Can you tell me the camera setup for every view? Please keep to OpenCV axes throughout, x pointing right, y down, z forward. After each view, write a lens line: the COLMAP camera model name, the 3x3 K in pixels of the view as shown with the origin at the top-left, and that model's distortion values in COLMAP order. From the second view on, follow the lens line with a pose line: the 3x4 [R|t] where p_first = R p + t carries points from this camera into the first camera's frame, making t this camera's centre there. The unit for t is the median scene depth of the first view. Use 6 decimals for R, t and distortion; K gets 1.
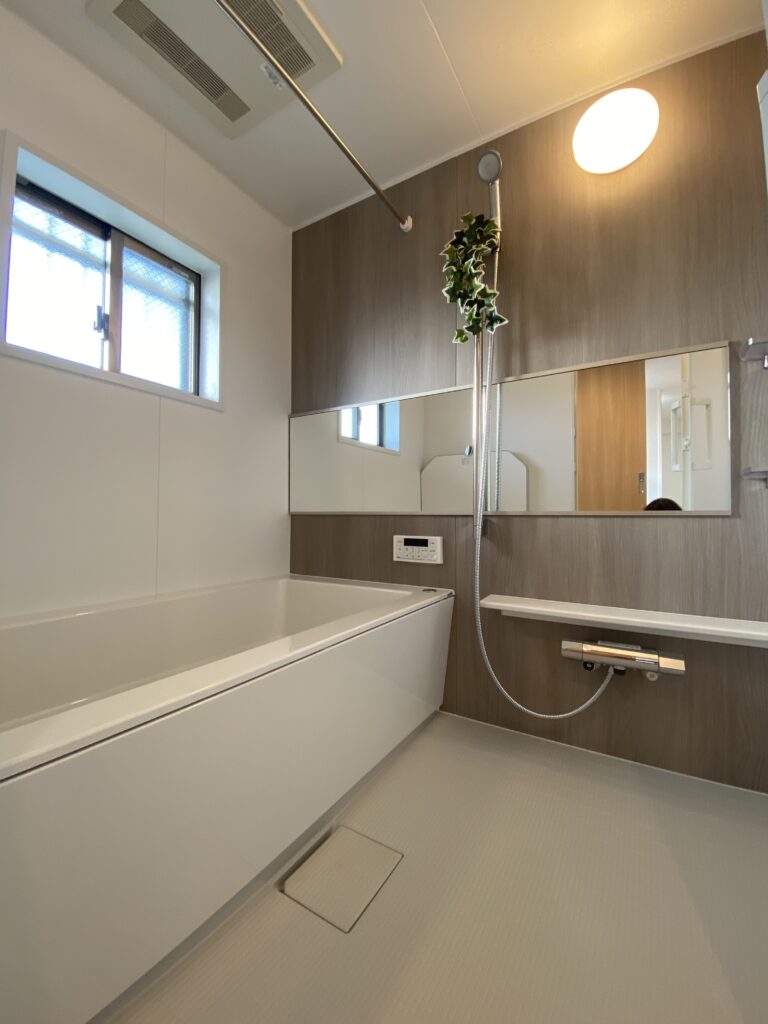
lens RADIAL K [[421.8, 0, 384.0], [0, 421.8, 512.0], [0, 0, 1]] dist [0.040145, -0.032027]
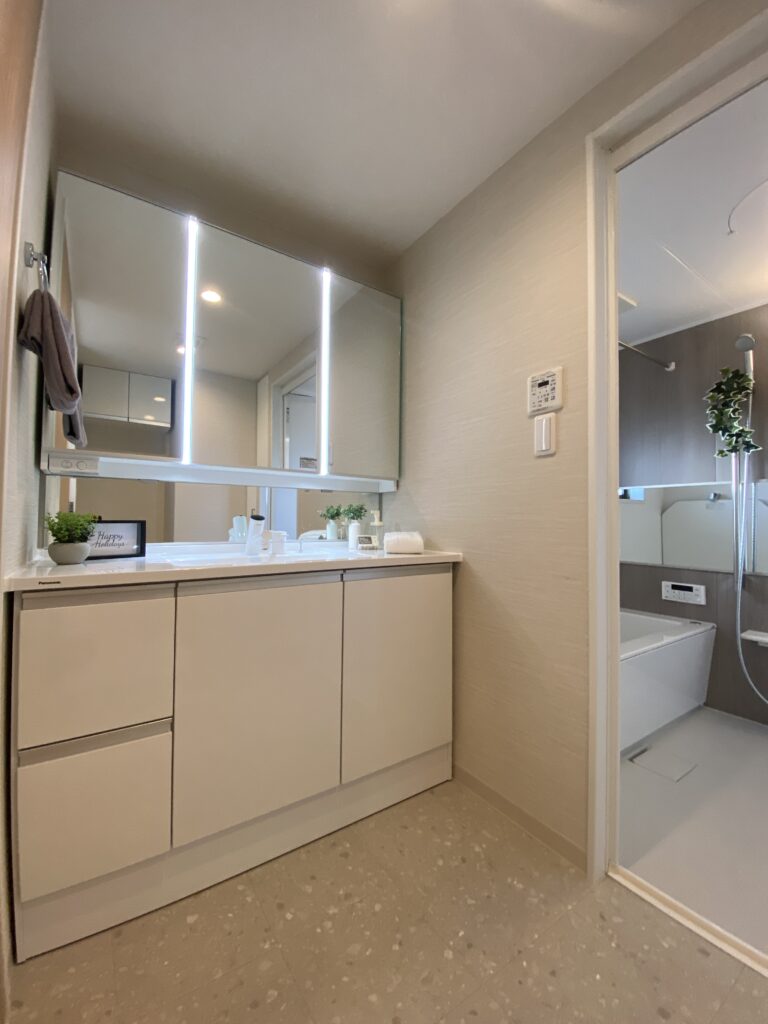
lens RADIAL K [[421.8, 0, 384.0], [0, 421.8, 512.0], [0, 0, 1]] dist [0.040145, -0.032027]
pose [[0.911203, -0.005253, -0.411924, -0.277413], [-0.001072, 0.999885, -0.015122, -0.182443], [0.411956, 0.014220, 0.911093, -0.835133]]
